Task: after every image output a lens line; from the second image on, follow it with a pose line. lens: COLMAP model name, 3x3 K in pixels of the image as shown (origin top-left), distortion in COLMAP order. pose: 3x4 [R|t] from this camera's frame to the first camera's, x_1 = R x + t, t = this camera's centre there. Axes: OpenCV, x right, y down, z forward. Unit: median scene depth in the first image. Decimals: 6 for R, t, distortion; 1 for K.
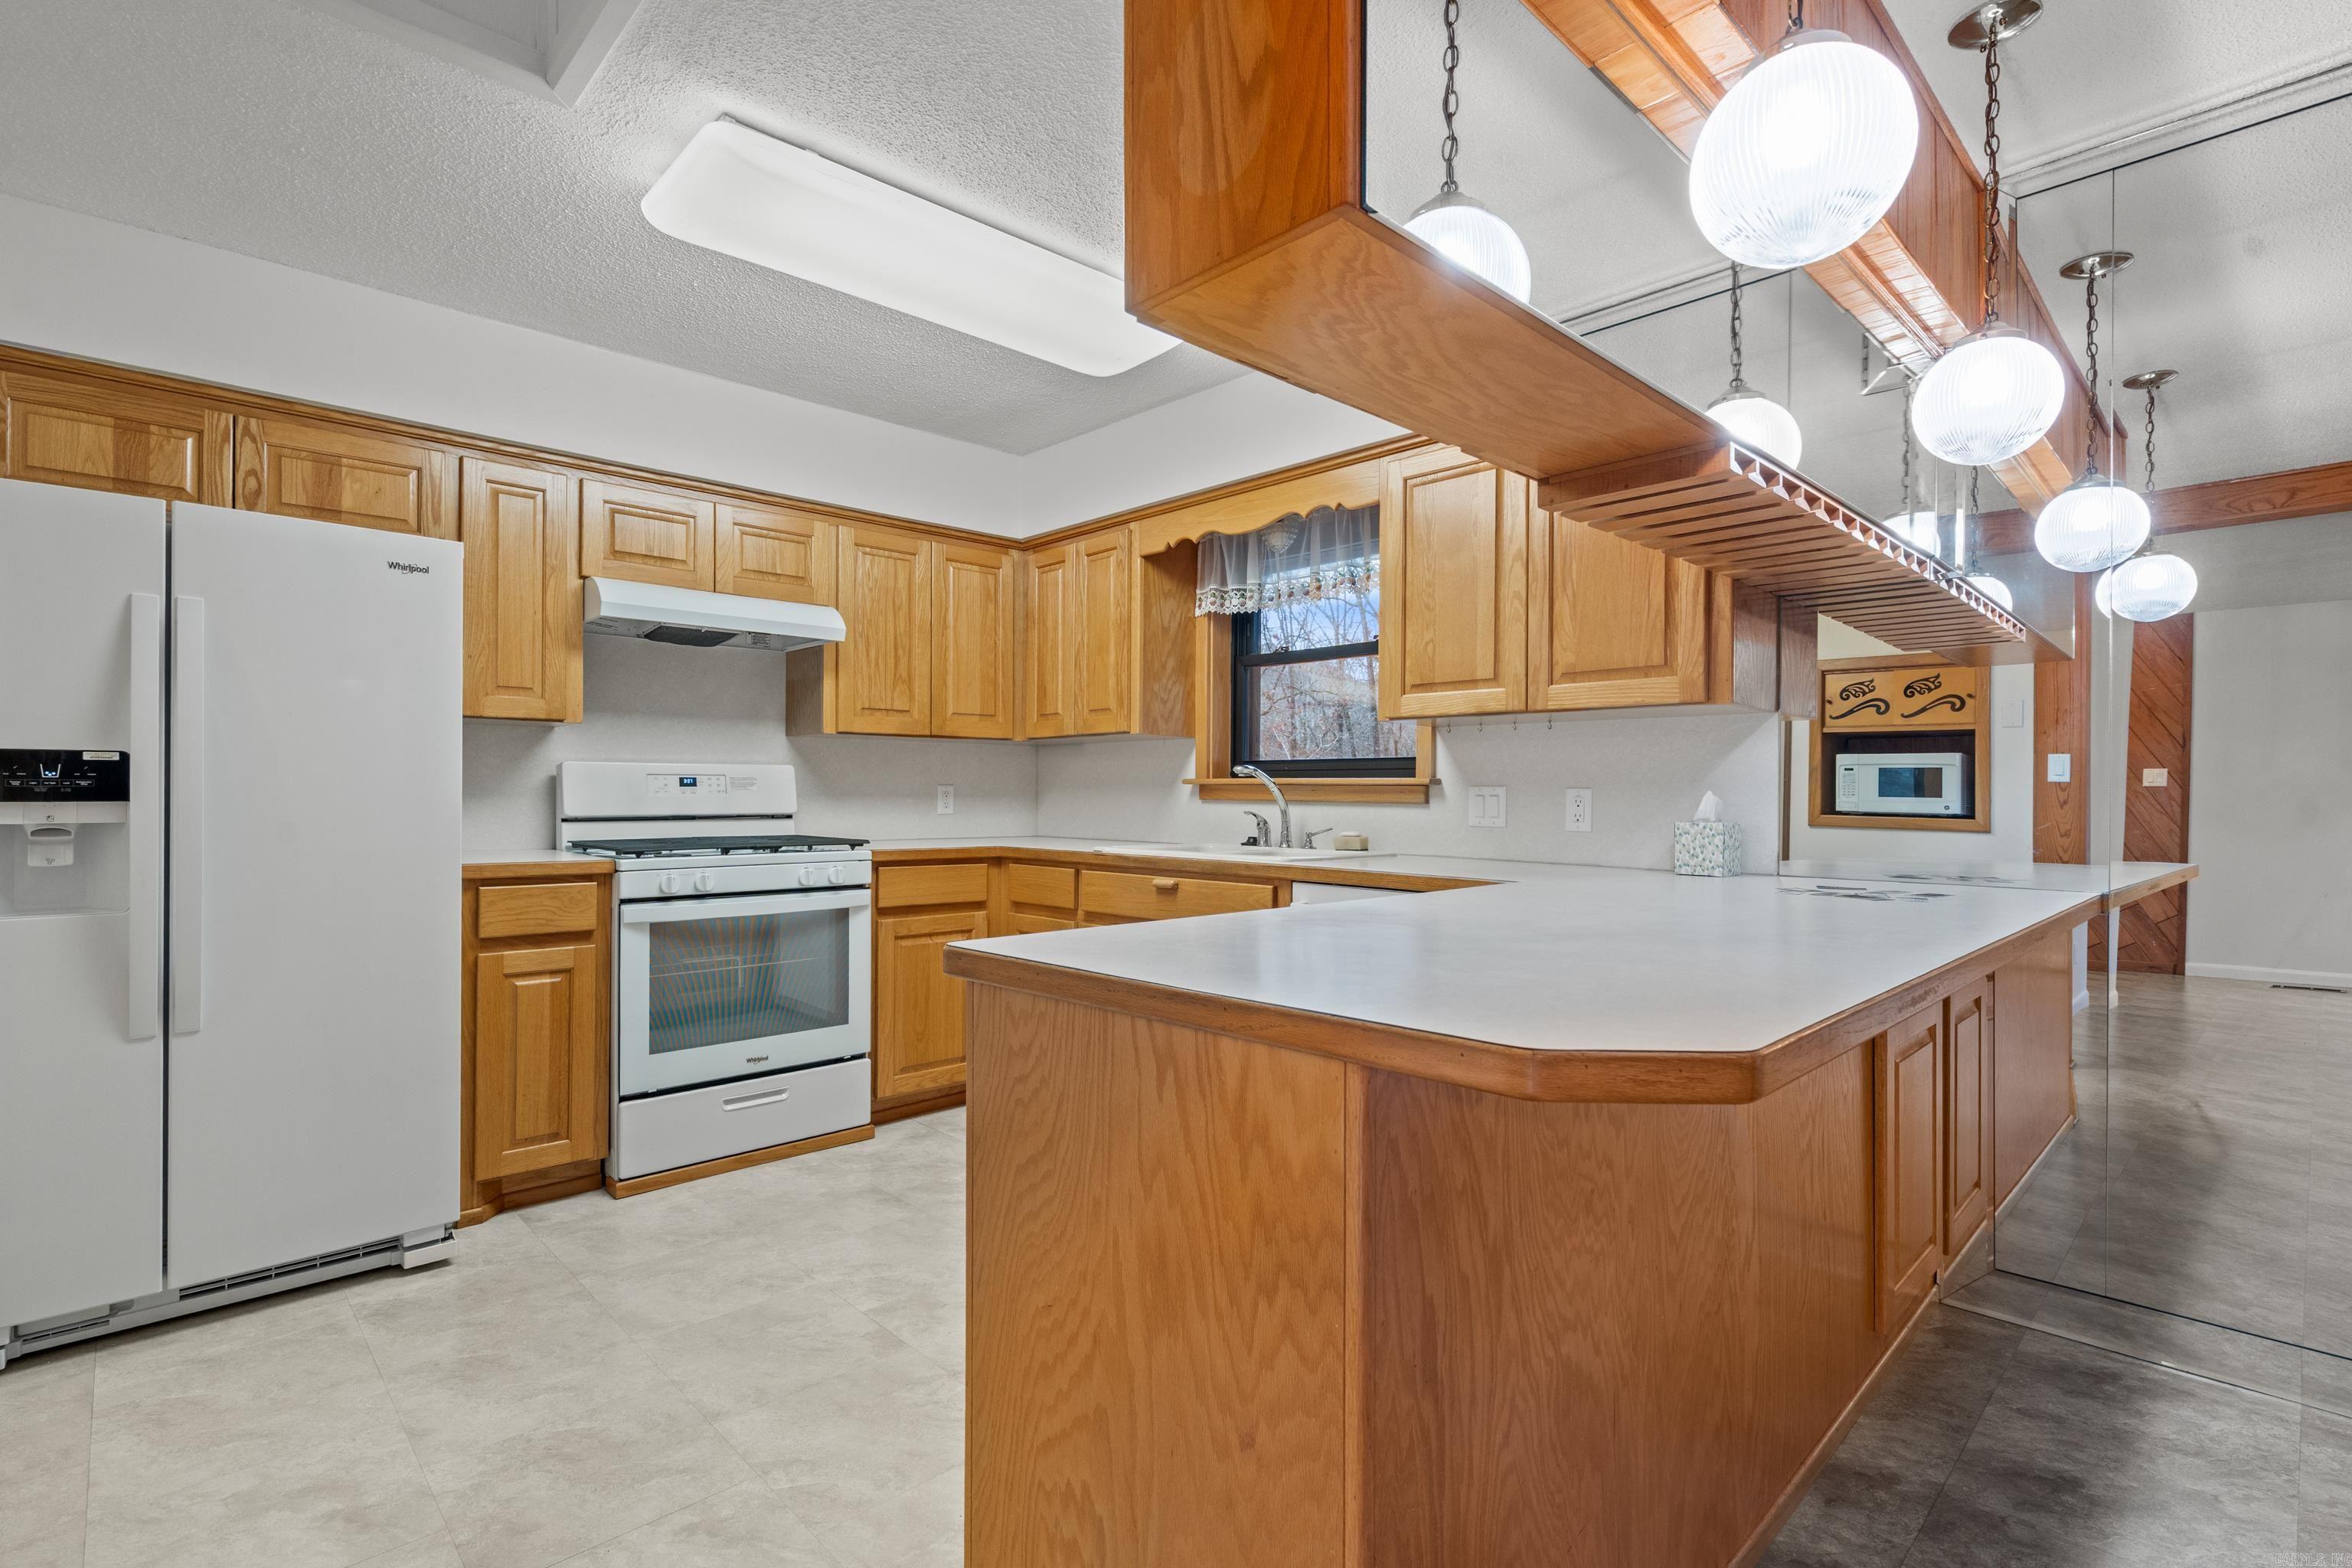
lens RADIAL K [[1081.1, 0, 1167.4], [0, 1081.1, 796.5], [0, 0, 1]] dist [-0.005530, 0.002996]
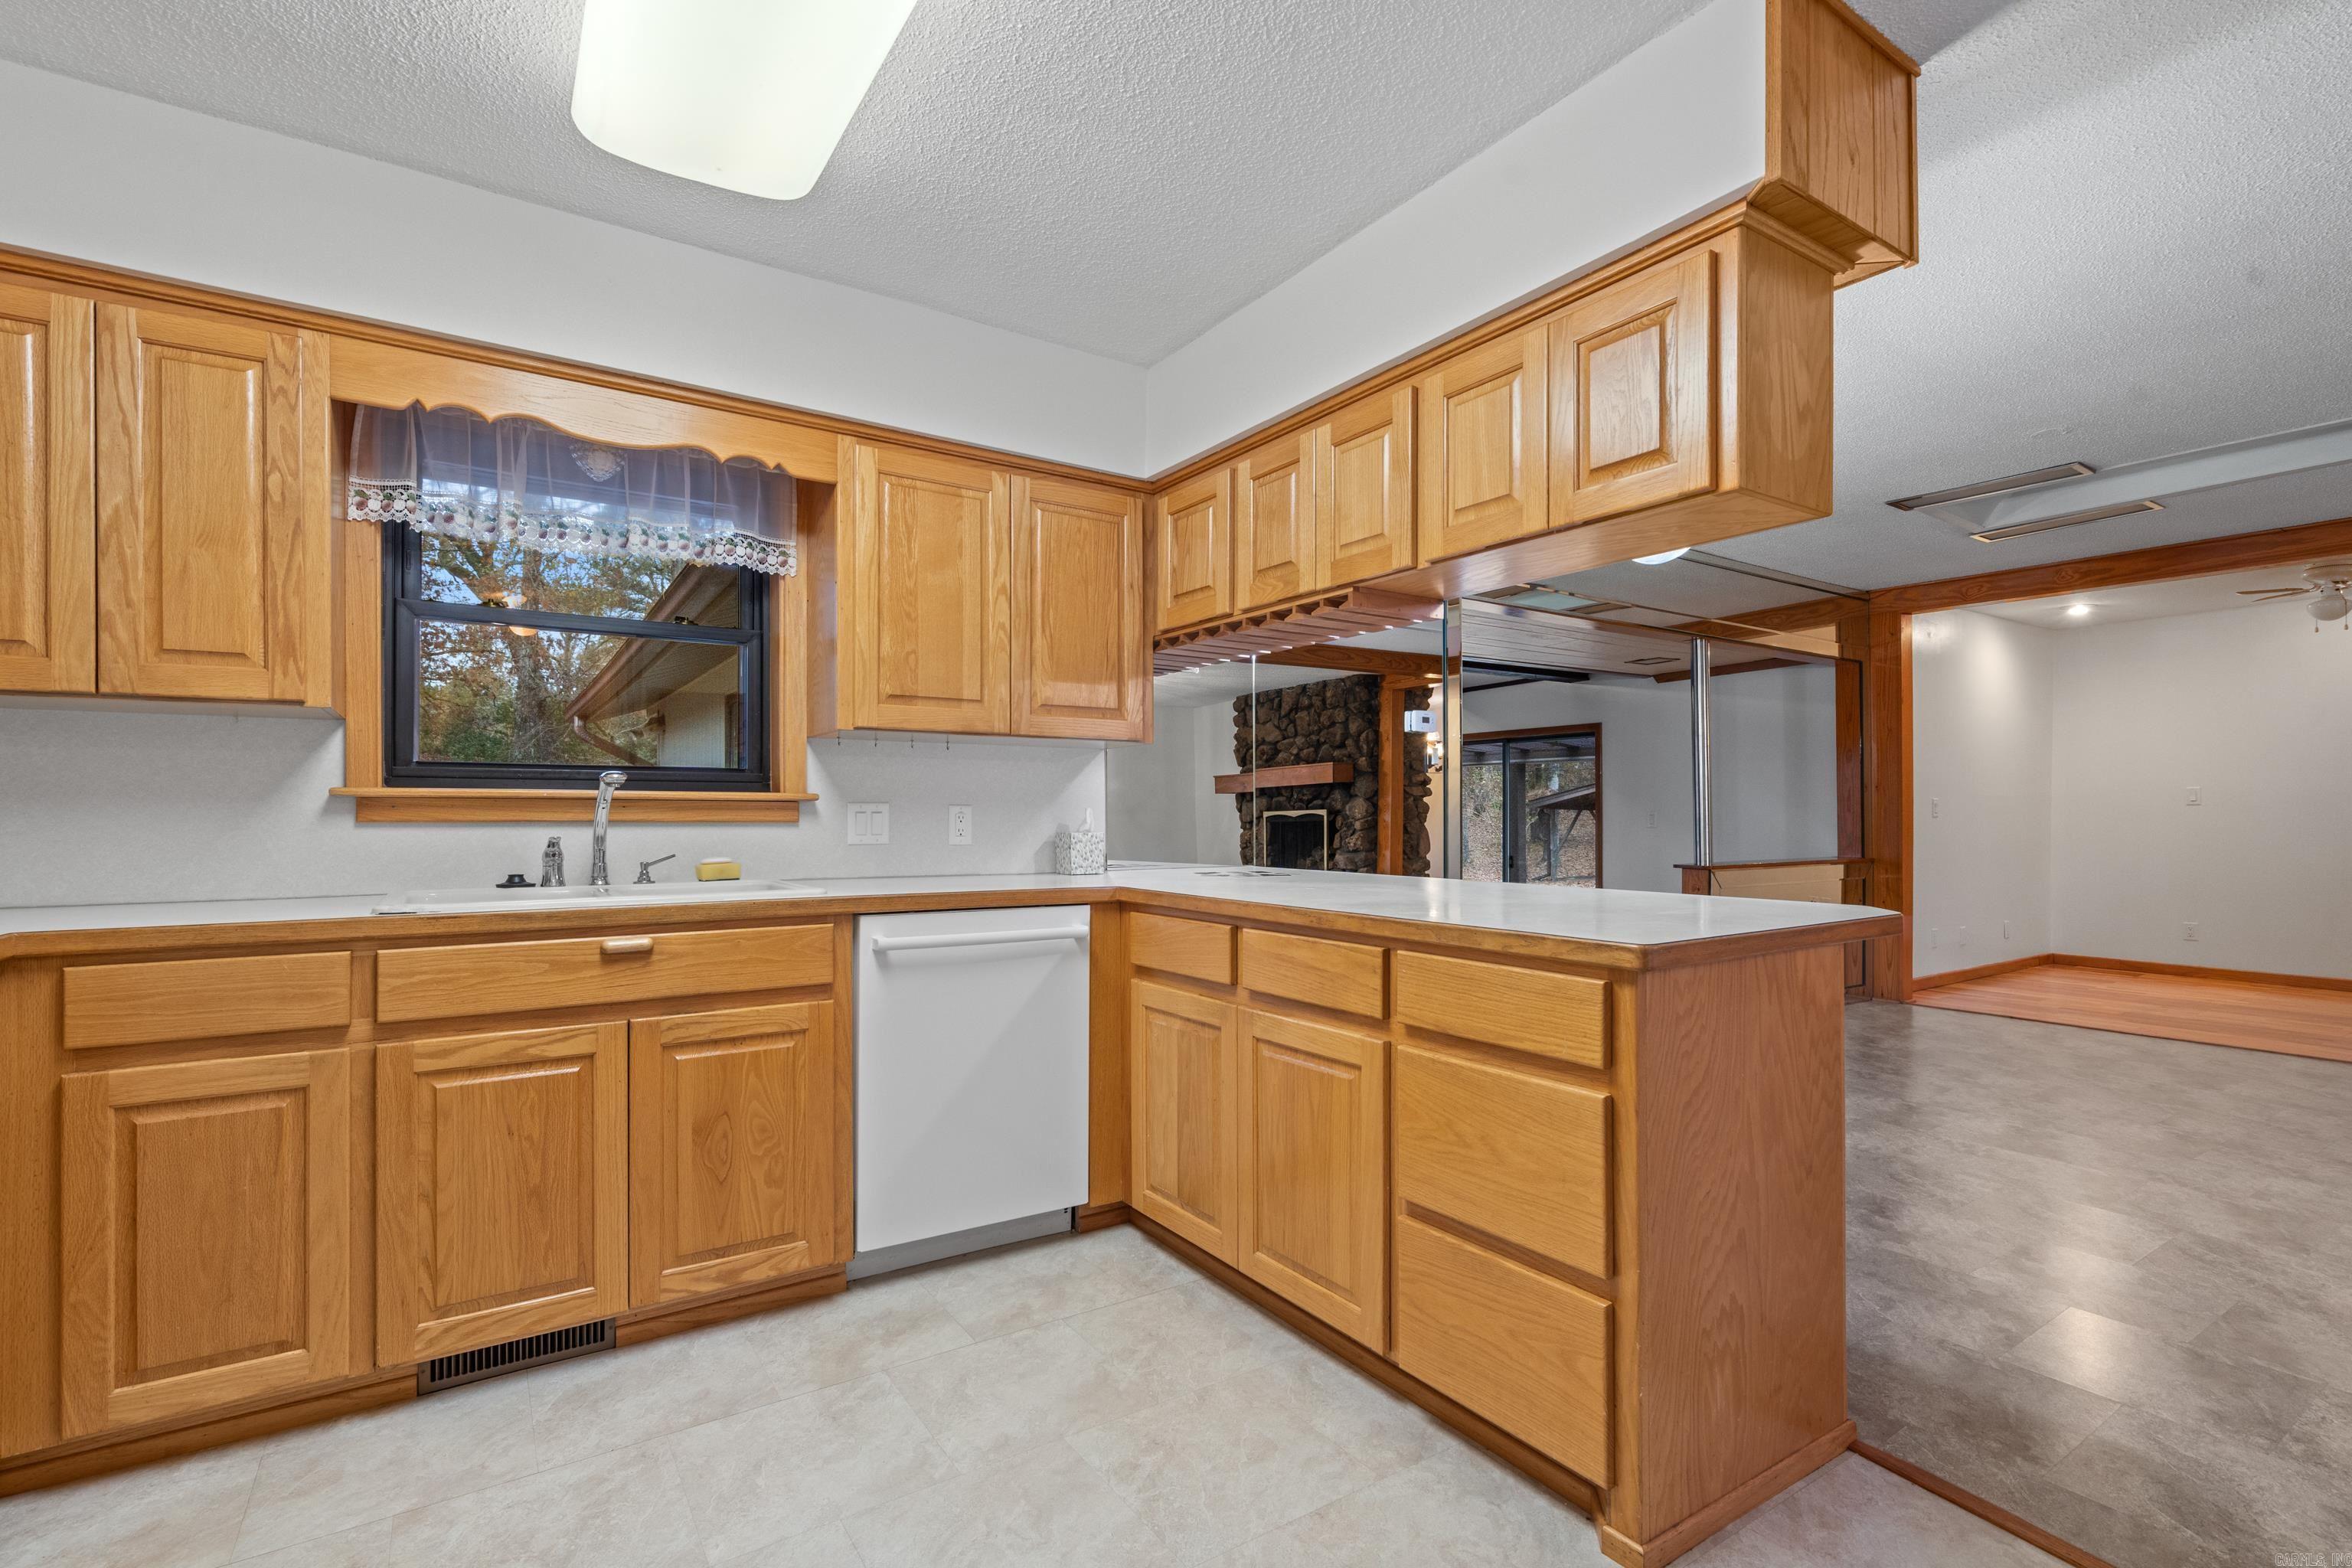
lens RADIAL K [[1081.1, 0, 1161.8], [0, 1081.1, 810.5], [0, 0, 1]] dist [-0.005530, 0.002996]
pose [[0.182168, -0.002967, 0.983263, -0.615342], [0.003349, 0.999992, 0.002397, -0.004359], [-0.983262, 0.002856, 0.182176, 0.562849]]
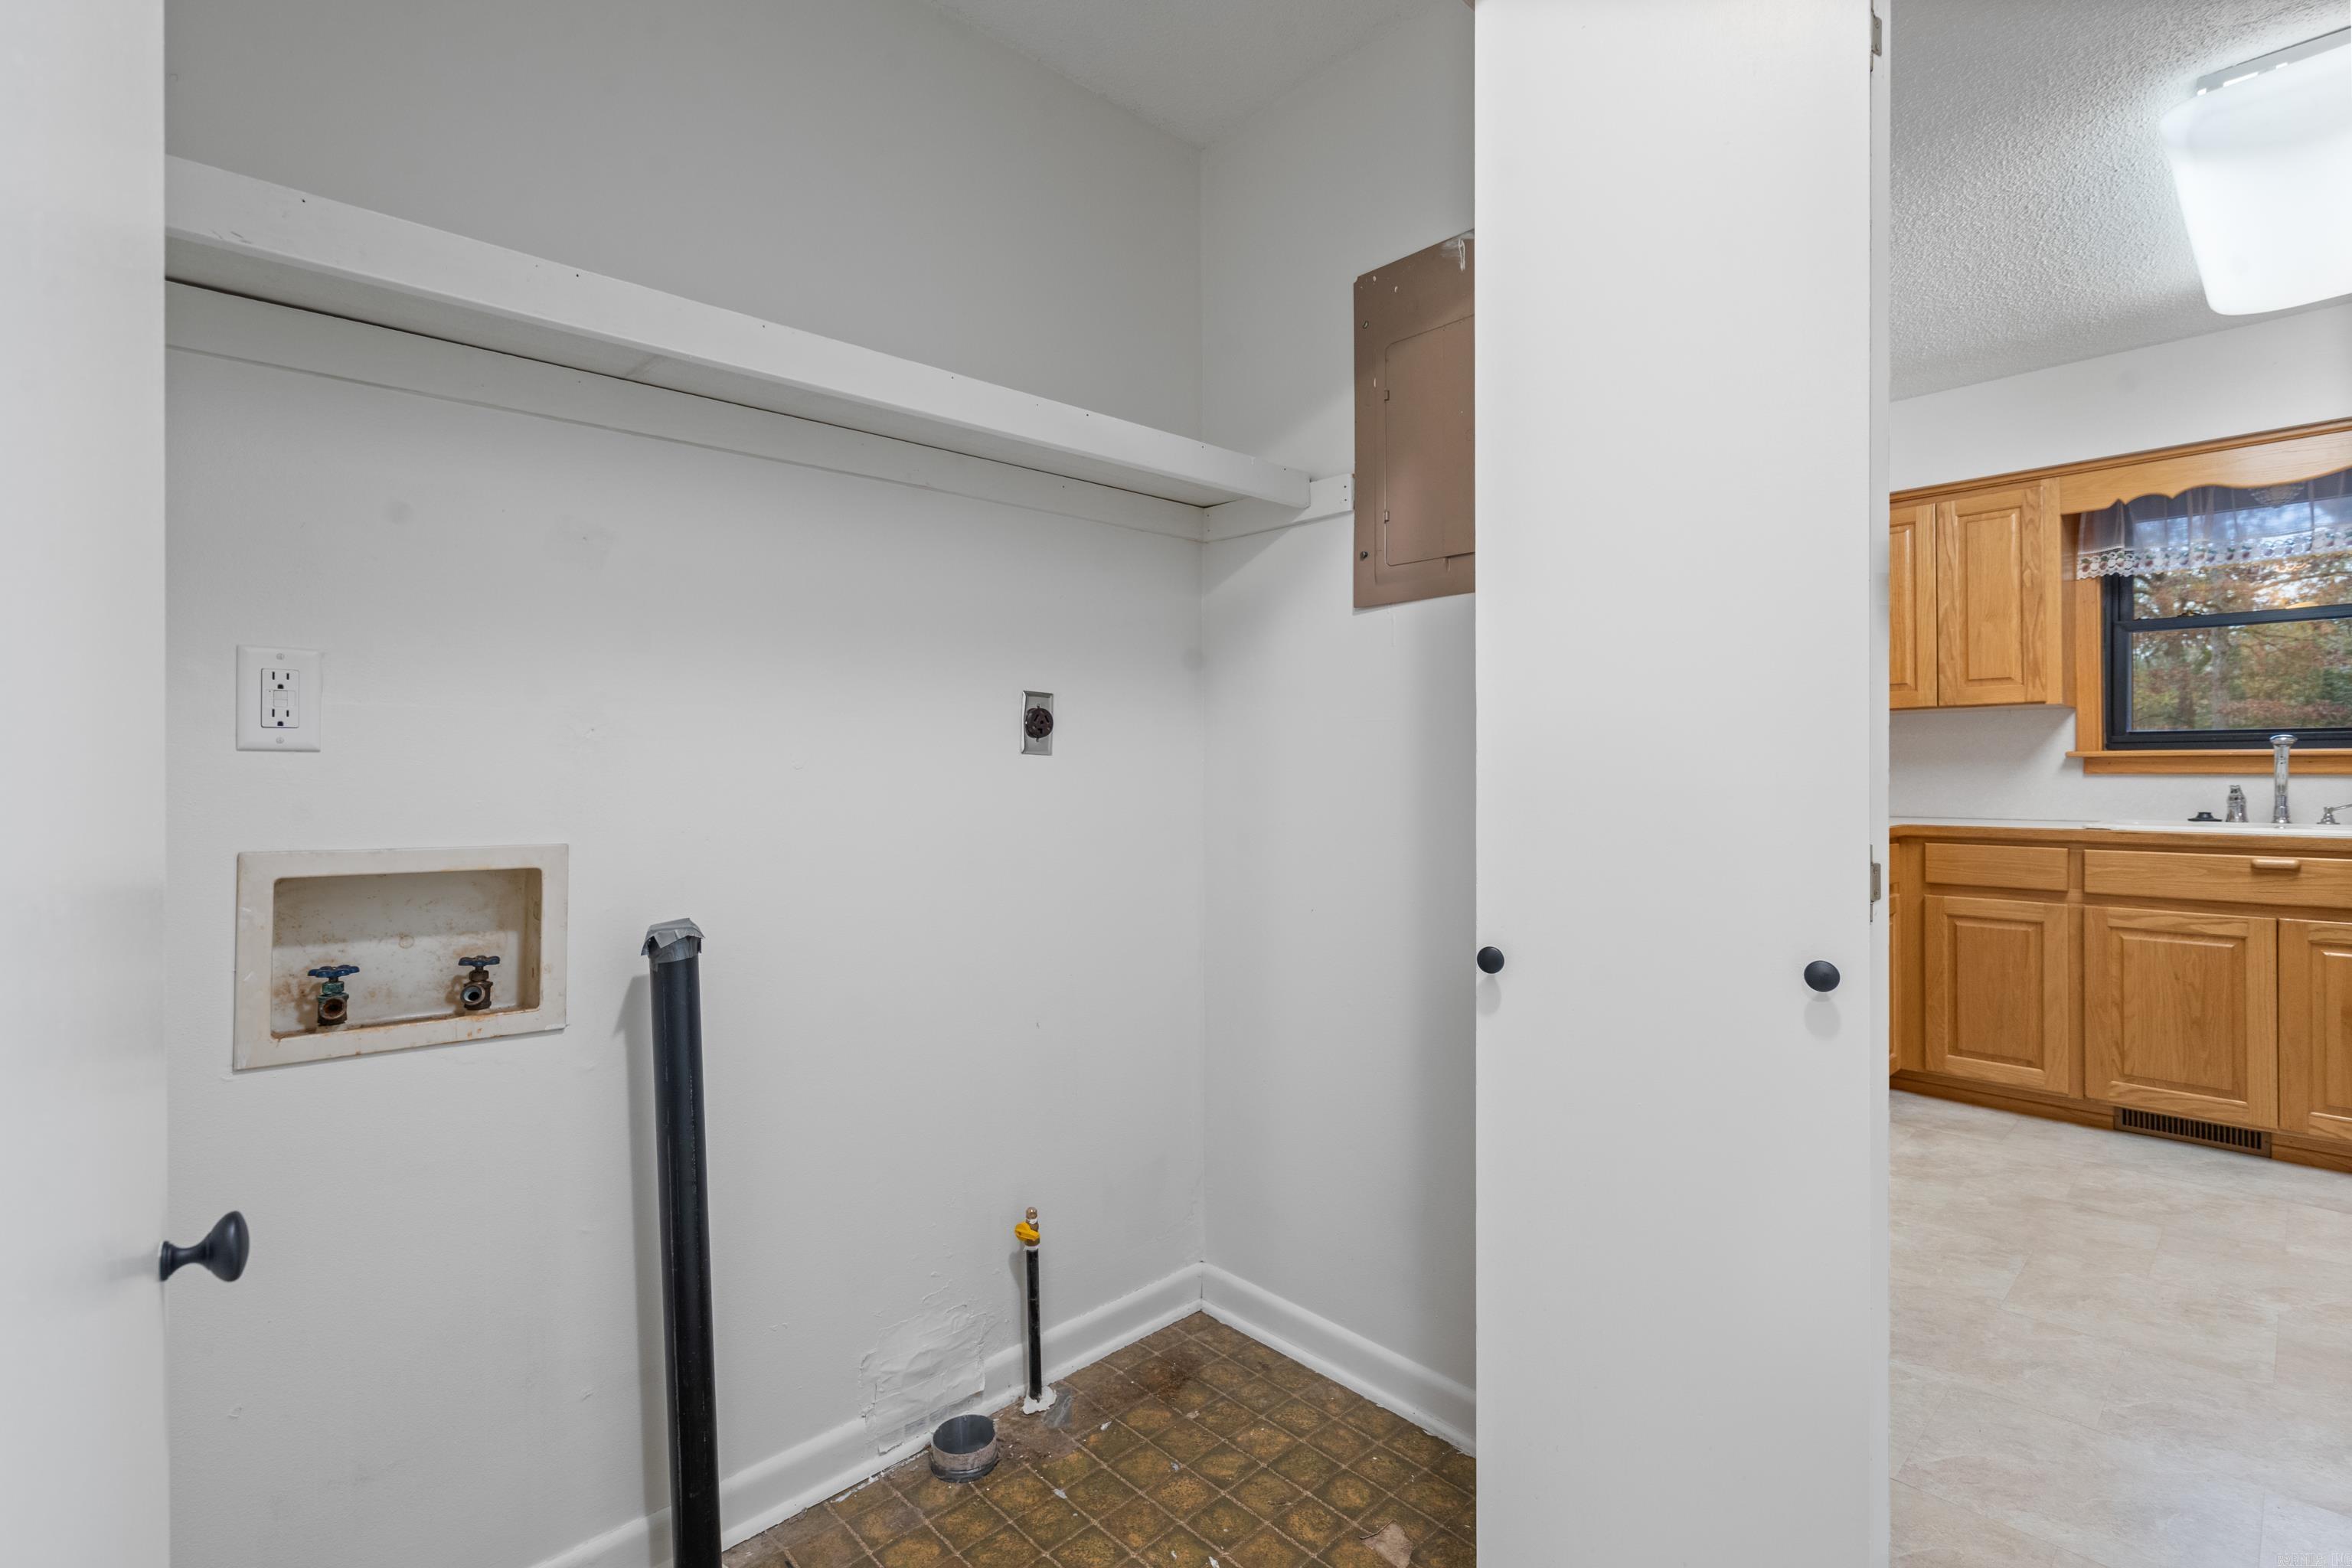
lens RADIAL K [[1081.1, 0, 1176.4], [0, 1081.1, 767.8], [0, 0, 1]] dist [-0.005530, 0.002996]
pose [[0.999951, -0.008871, -0.004389, -0.961511], [0.008857, 0.999955, -0.003315, -0.007423], [0.004418, 0.003276, 0.999985, 0.071338]]
